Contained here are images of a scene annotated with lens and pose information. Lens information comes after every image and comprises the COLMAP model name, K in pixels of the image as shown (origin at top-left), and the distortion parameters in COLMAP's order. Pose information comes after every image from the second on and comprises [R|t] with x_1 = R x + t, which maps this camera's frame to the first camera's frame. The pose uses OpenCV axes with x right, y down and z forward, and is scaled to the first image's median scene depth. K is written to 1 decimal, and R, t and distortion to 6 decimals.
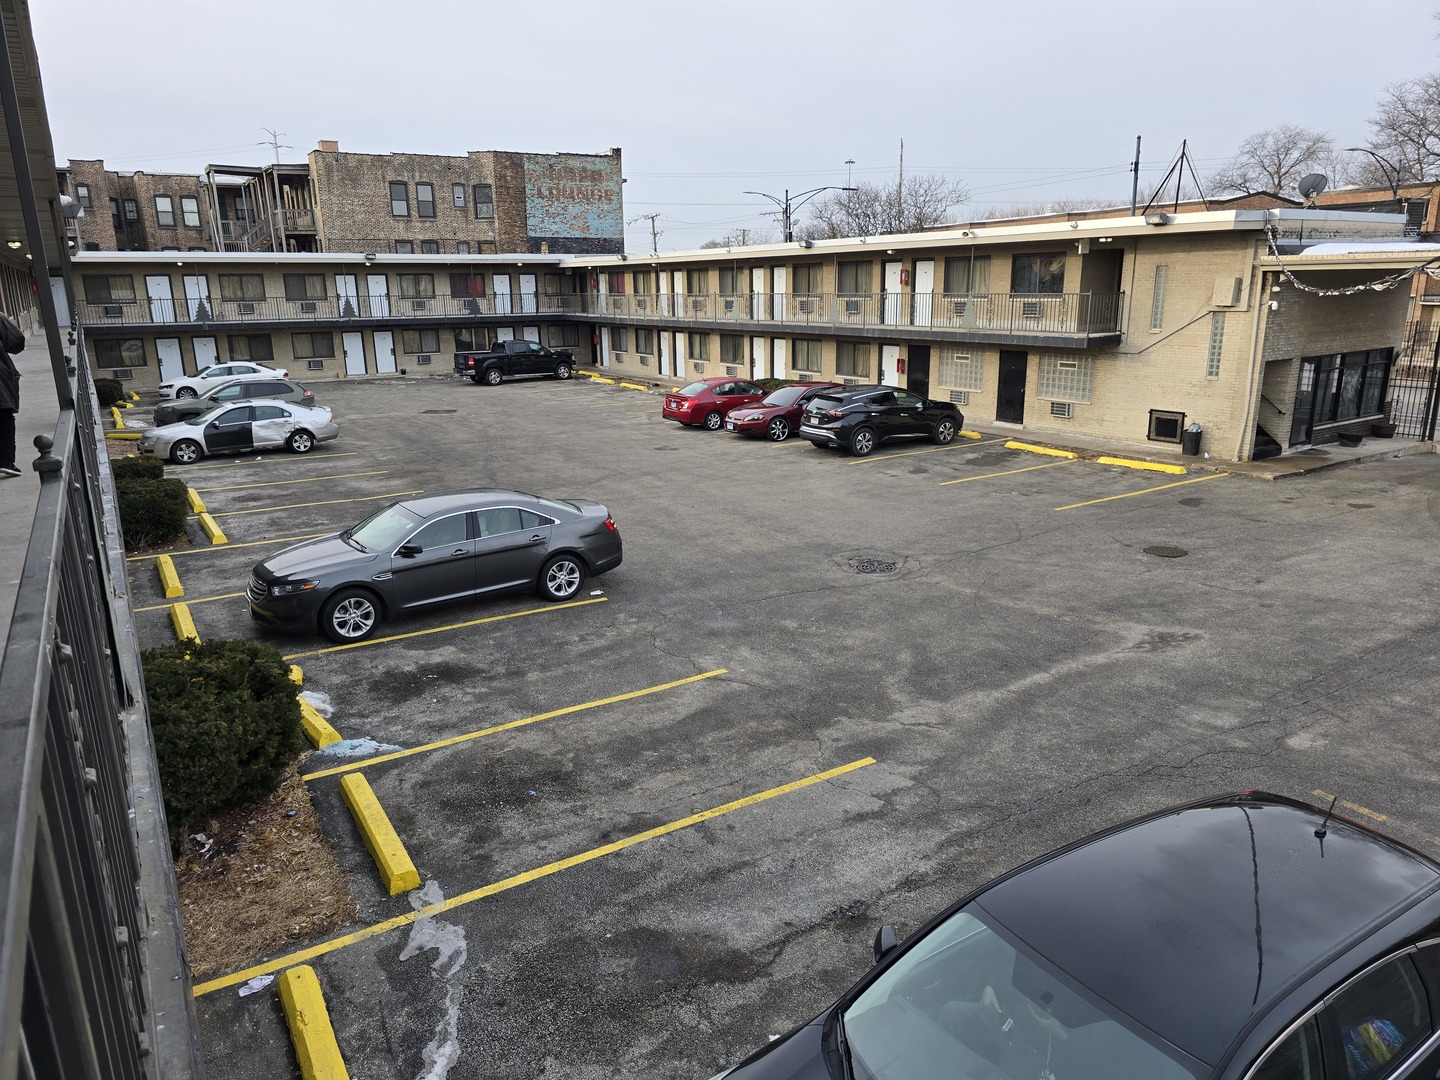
lens RADIAL K [[961.3, 0, 714.7], [0, 961.3, 540.6], [0, 0, 1]] dist [0.078902, -0.090429]
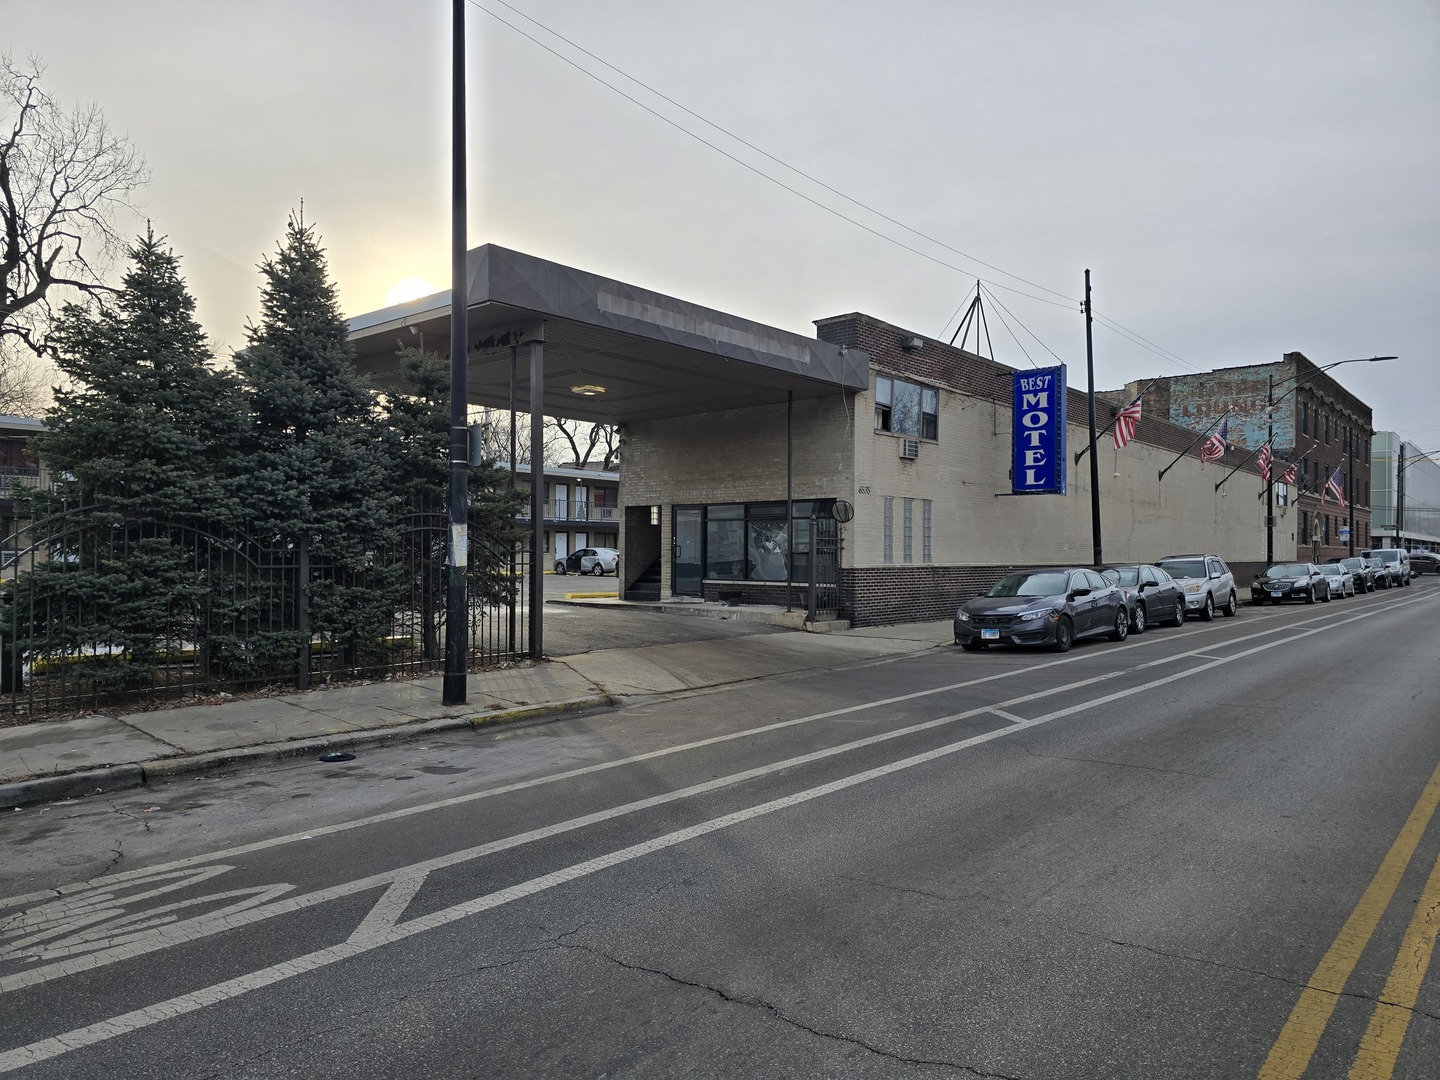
lens RADIAL K [[956.0, 0, 738.5], [0, 956.0, 546.4], [0, 0, 1]] dist [0.091983, -0.115415]
pose [[0.314004, 0.012755, -0.949336, 1.061182], [-0.252953, 0.964892, -0.070703, -0.064500], [0.915105, 0.262338, 0.306207, 0.530374]]
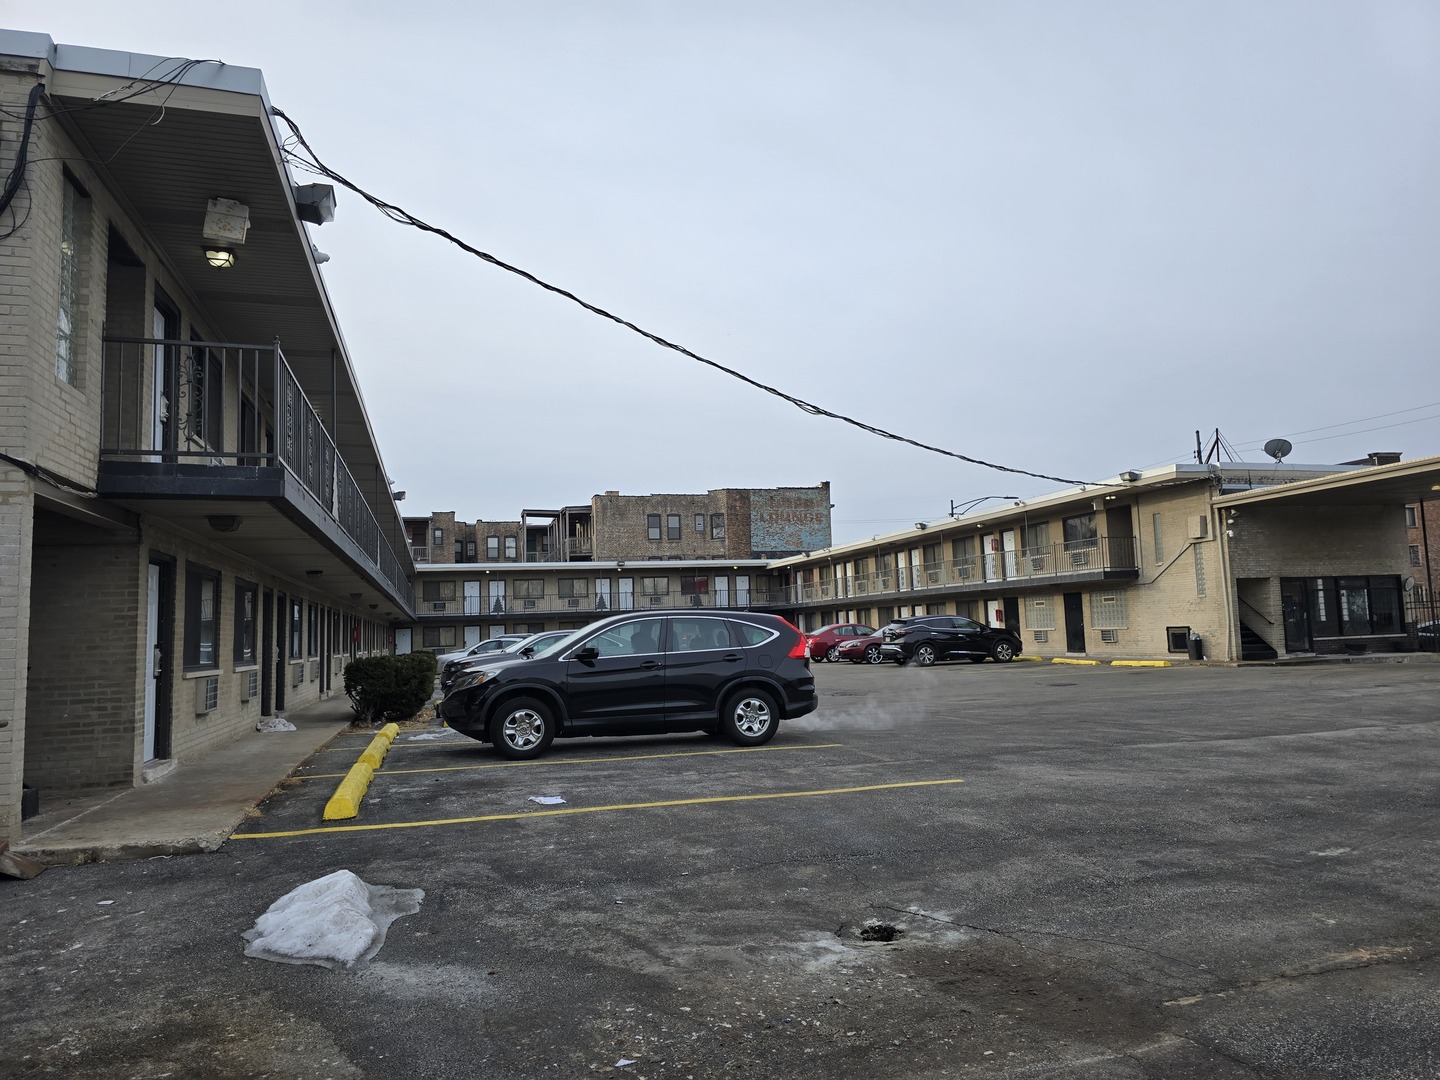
lens RADIAL K [[956.0, 0, 738.5], [0, 956.0, 546.4], [0, 0, 1]] dist [0.091983, -0.115415]
pose [[0.964812, -0.041027, -0.259718, 0.184030], [-0.048329, 0.943254, -0.328537, 0.139235], [0.258459, 0.329528, 0.908080, -0.188517]]
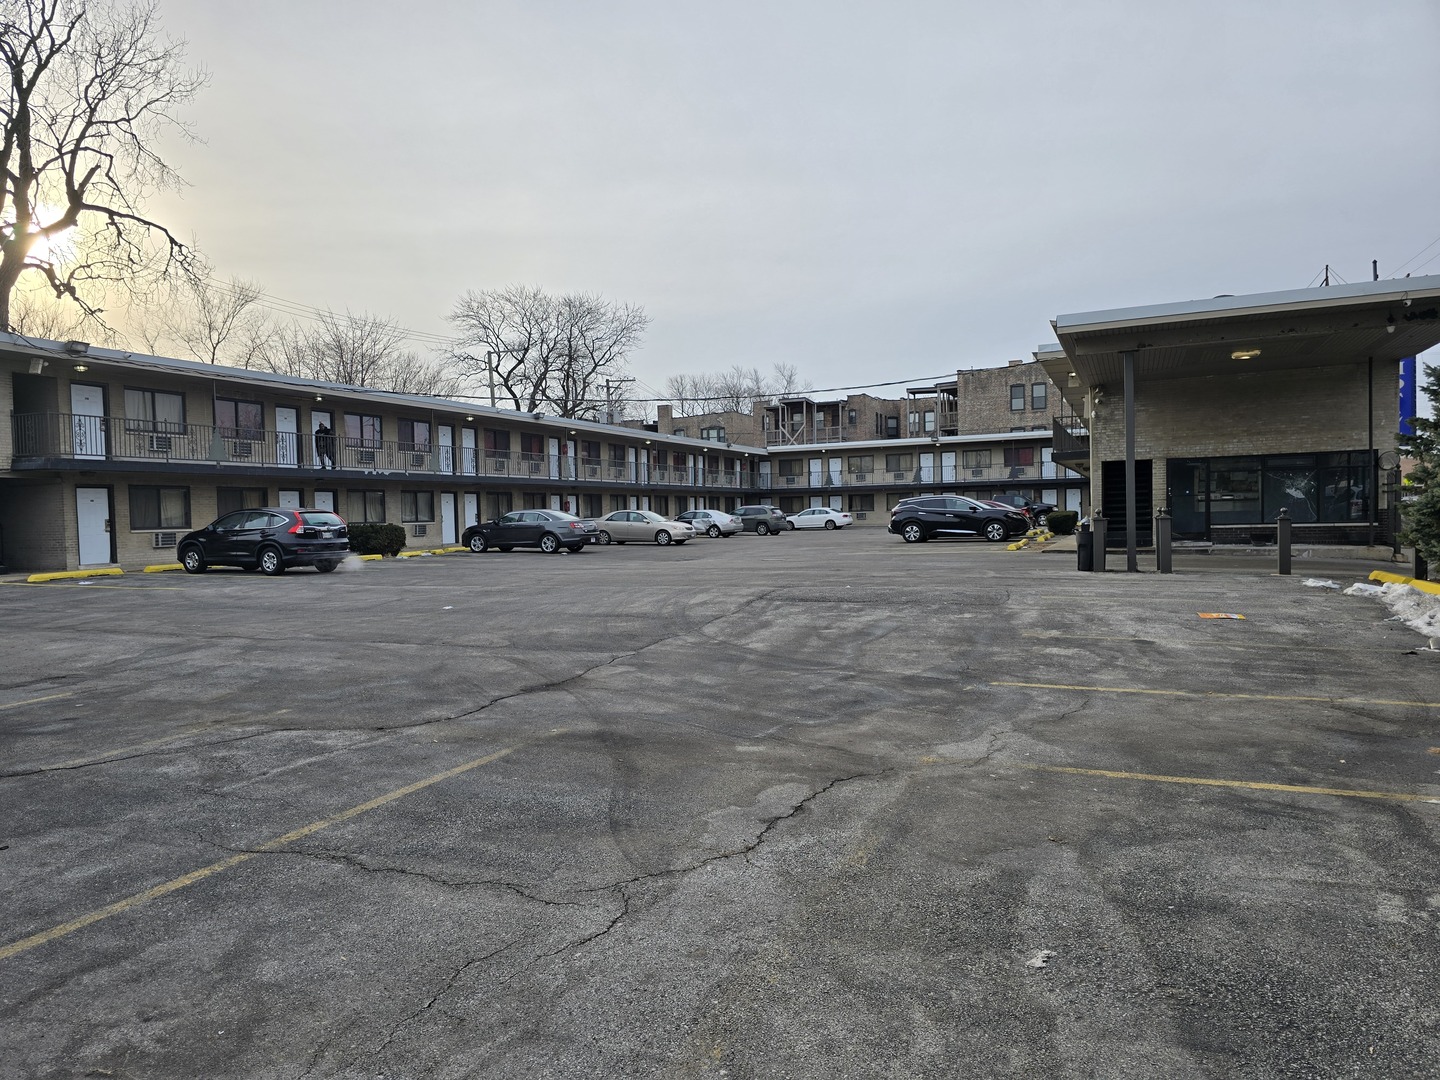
lens RADIAL K [[961.3, 0, 714.7], [0, 961.3, 540.6], [0, 0, 1]] dist [0.078902, -0.090429]
pose [[0.568483, 0.026073, -0.822282, 0.832250], [-0.197290, 0.974653, -0.105492, 0.081520], [0.798689, 0.222198, 0.559217, 0.000861]]
